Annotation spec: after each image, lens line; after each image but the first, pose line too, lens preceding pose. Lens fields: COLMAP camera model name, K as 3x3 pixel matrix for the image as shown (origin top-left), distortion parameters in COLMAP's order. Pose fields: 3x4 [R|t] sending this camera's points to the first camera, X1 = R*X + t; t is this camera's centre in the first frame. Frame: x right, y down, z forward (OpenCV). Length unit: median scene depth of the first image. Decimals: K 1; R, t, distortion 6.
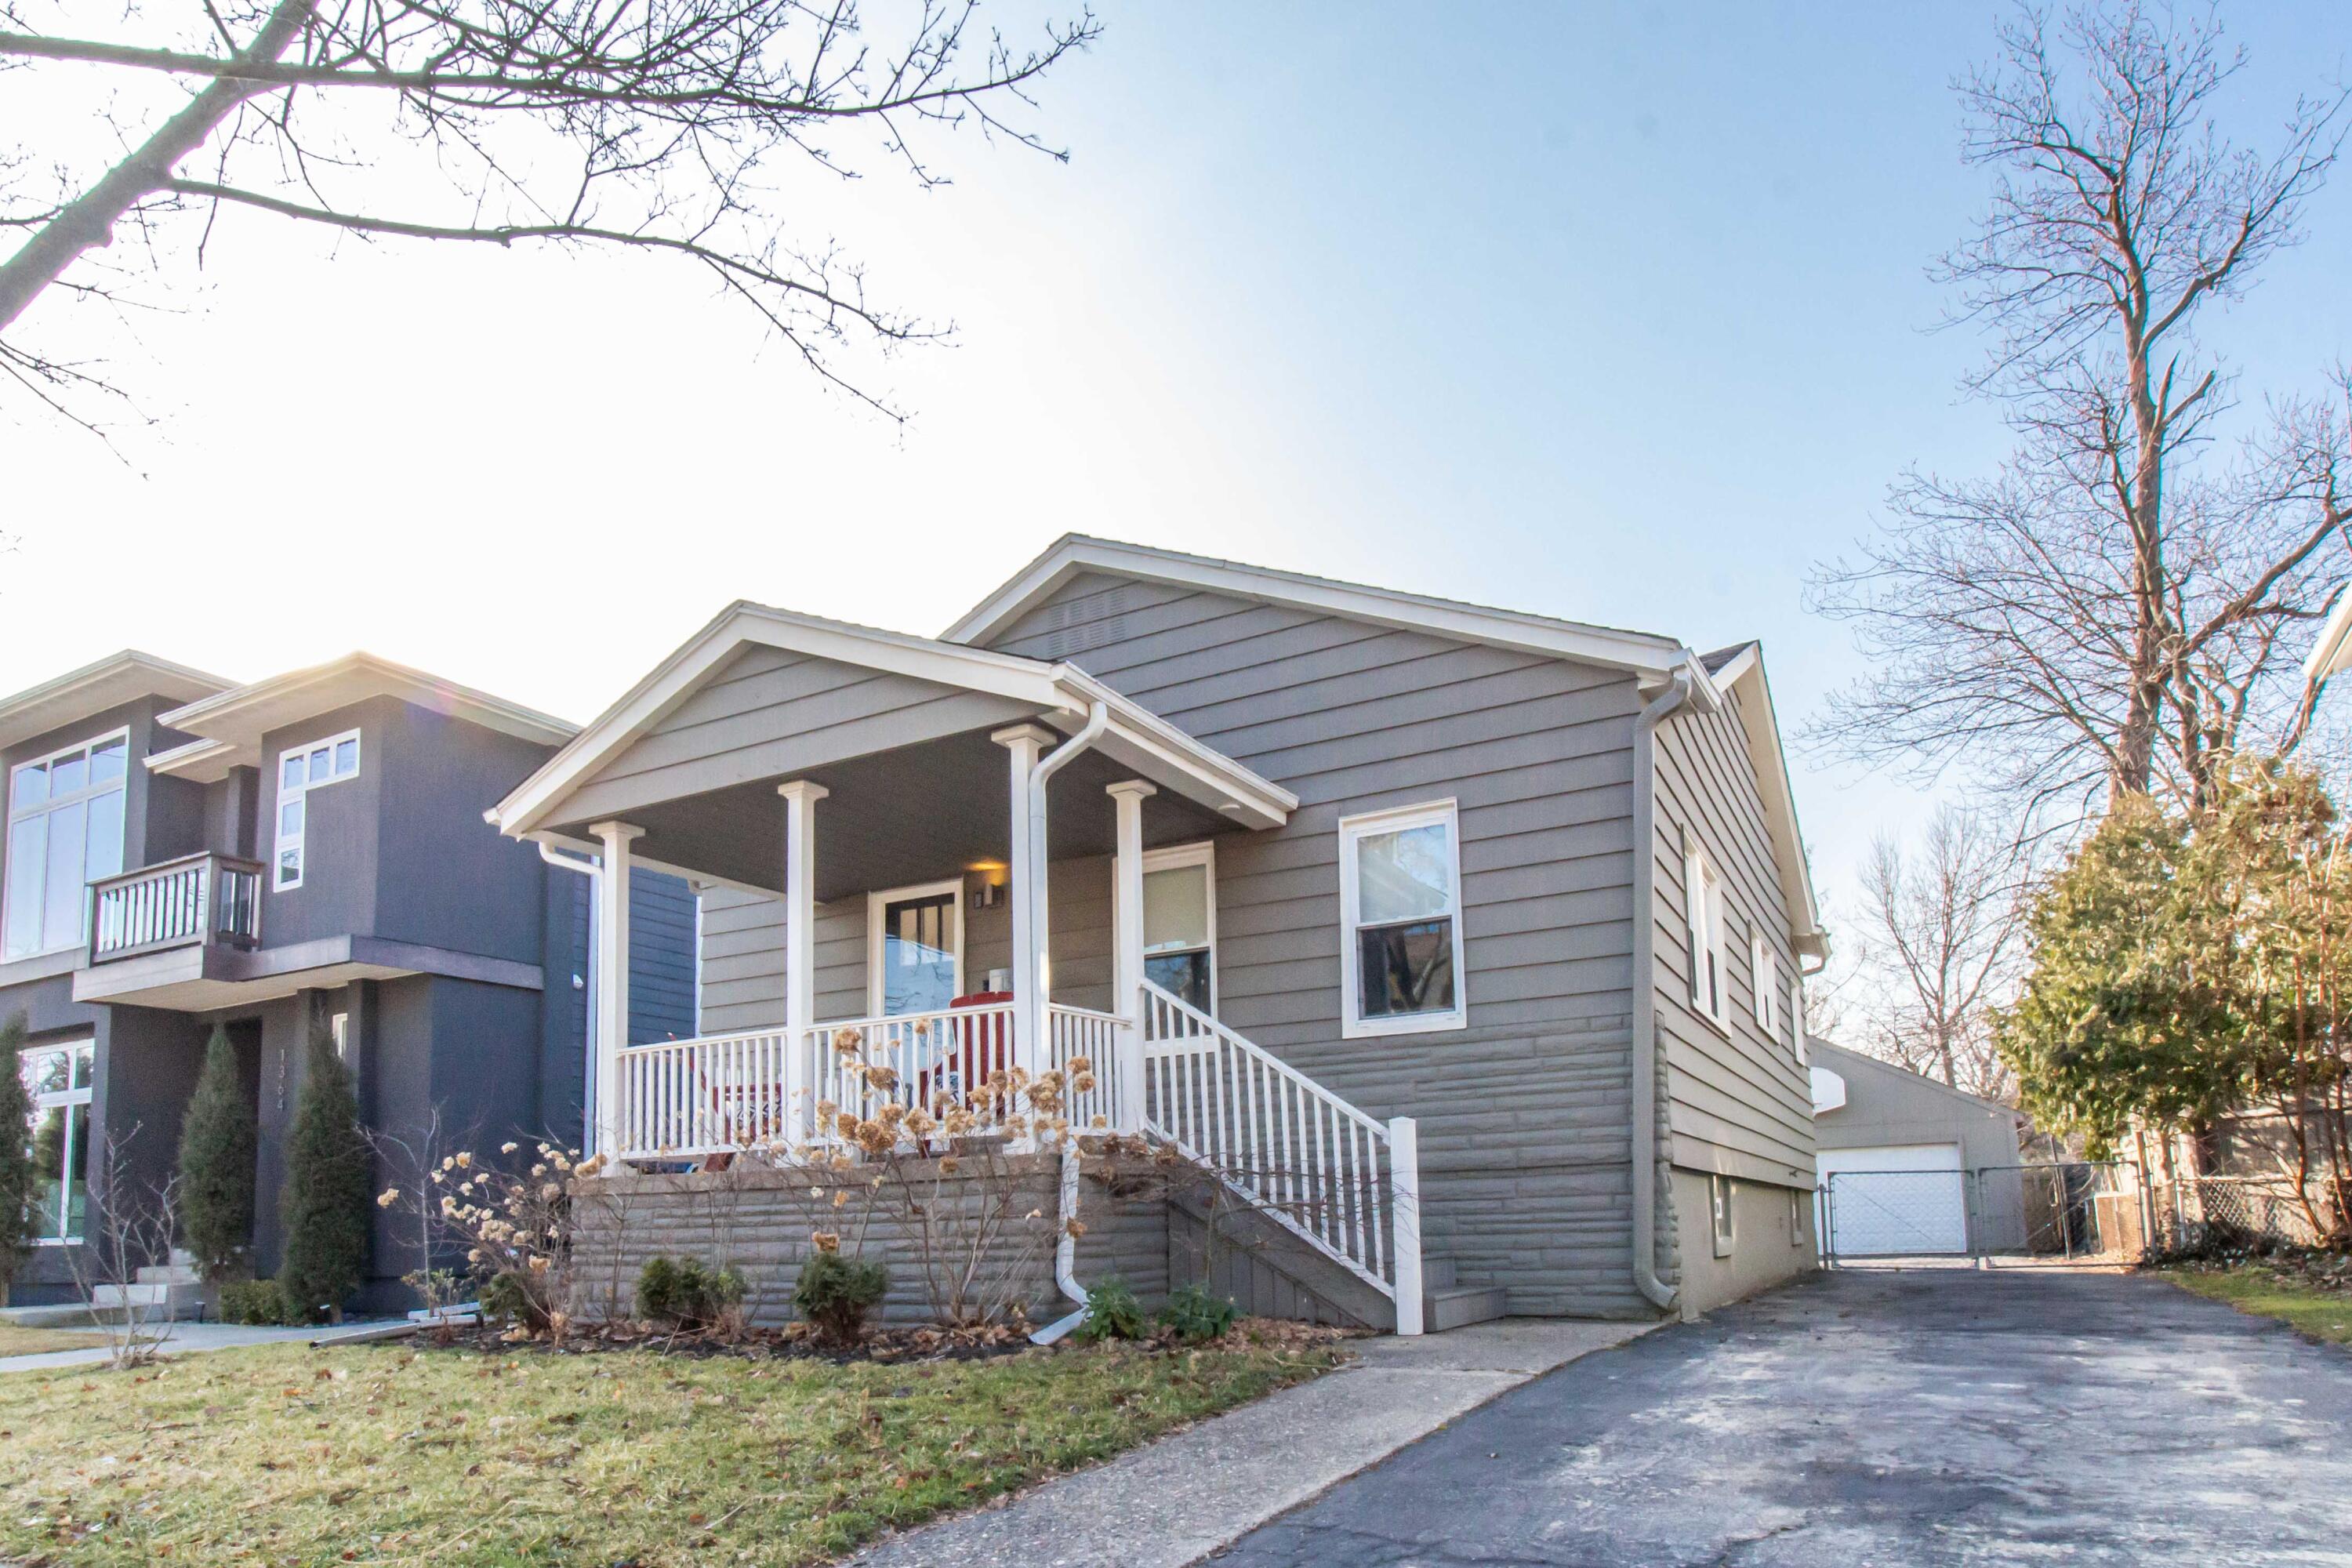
lens RADIAL K [[1338.4, 0, 1176.0], [0, 1338.4, 784.0], [0, 0, 1]] dist [0.023856, 0.000314]
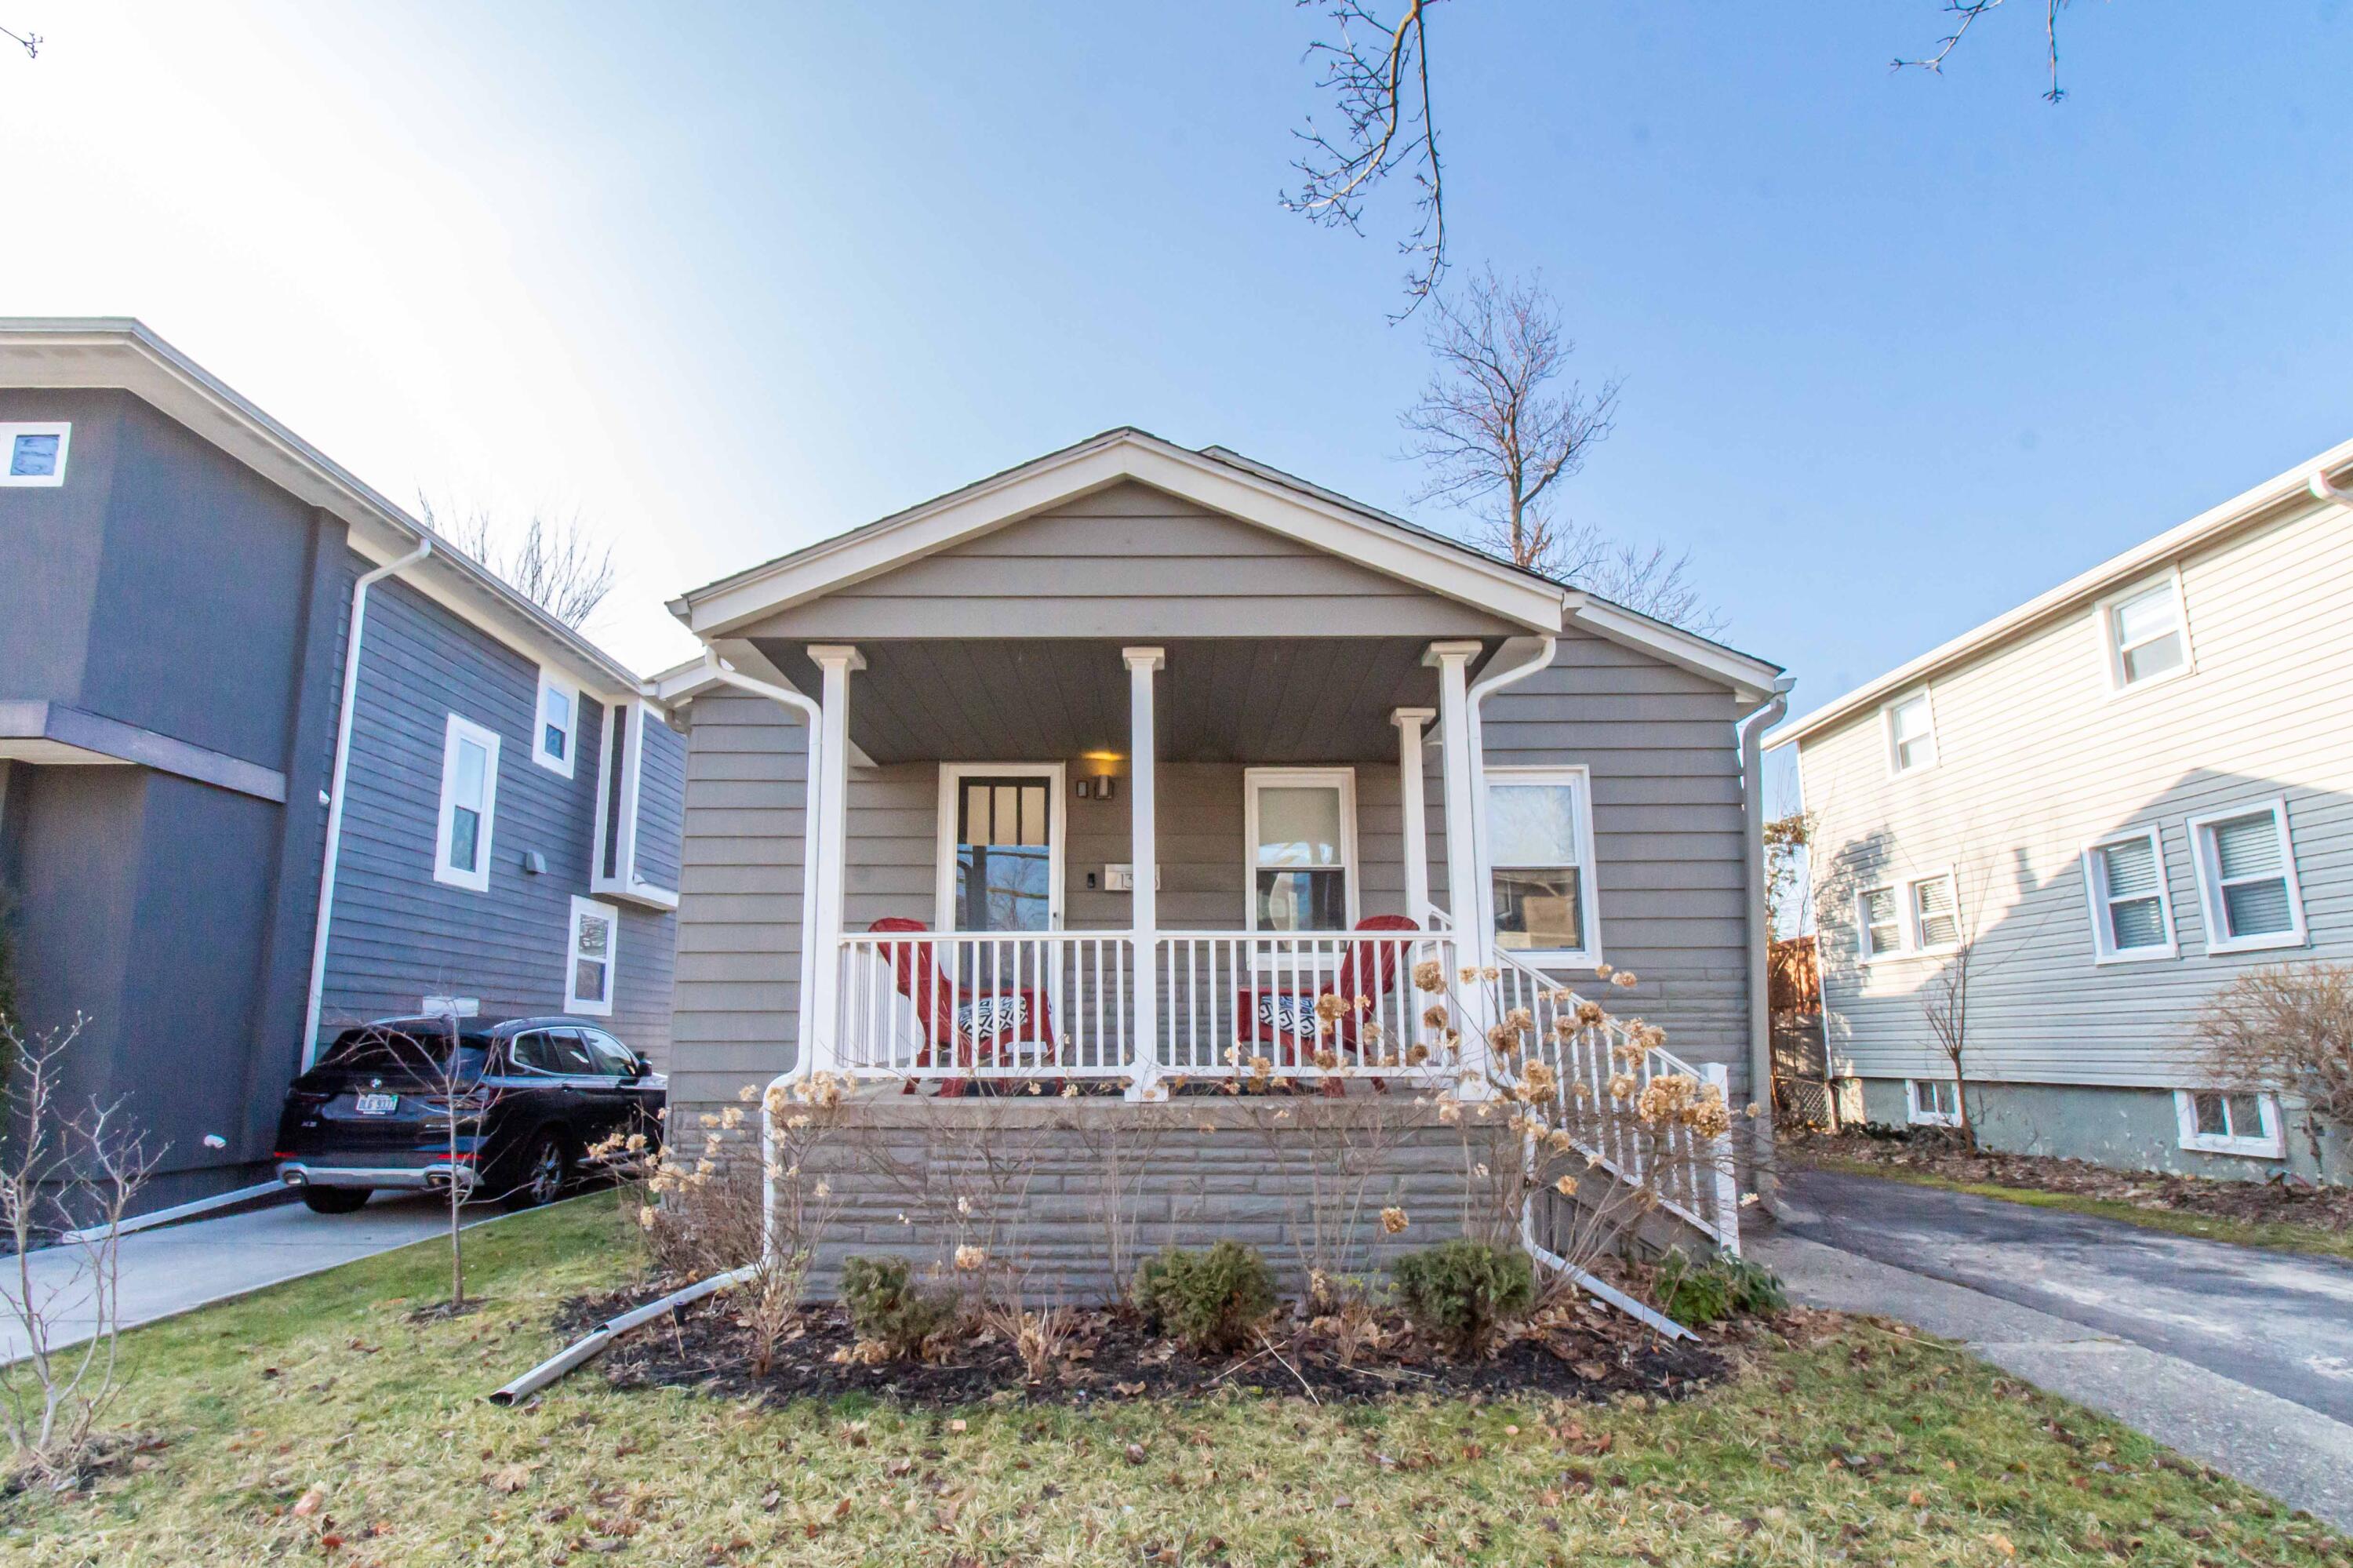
lens RADIAL K [[1064.9, 0, 1171.1], [0, 1064.9, 676.3], [0, 0, 1]] dist [-0.000911, -0.000002]
pose [[0.875911, 0.179430, 0.447867, -0.457959], [-0.167430, 0.983630, -0.066624, 0.048306], [-0.452490, -0.016630, 0.891614, 0.296123]]
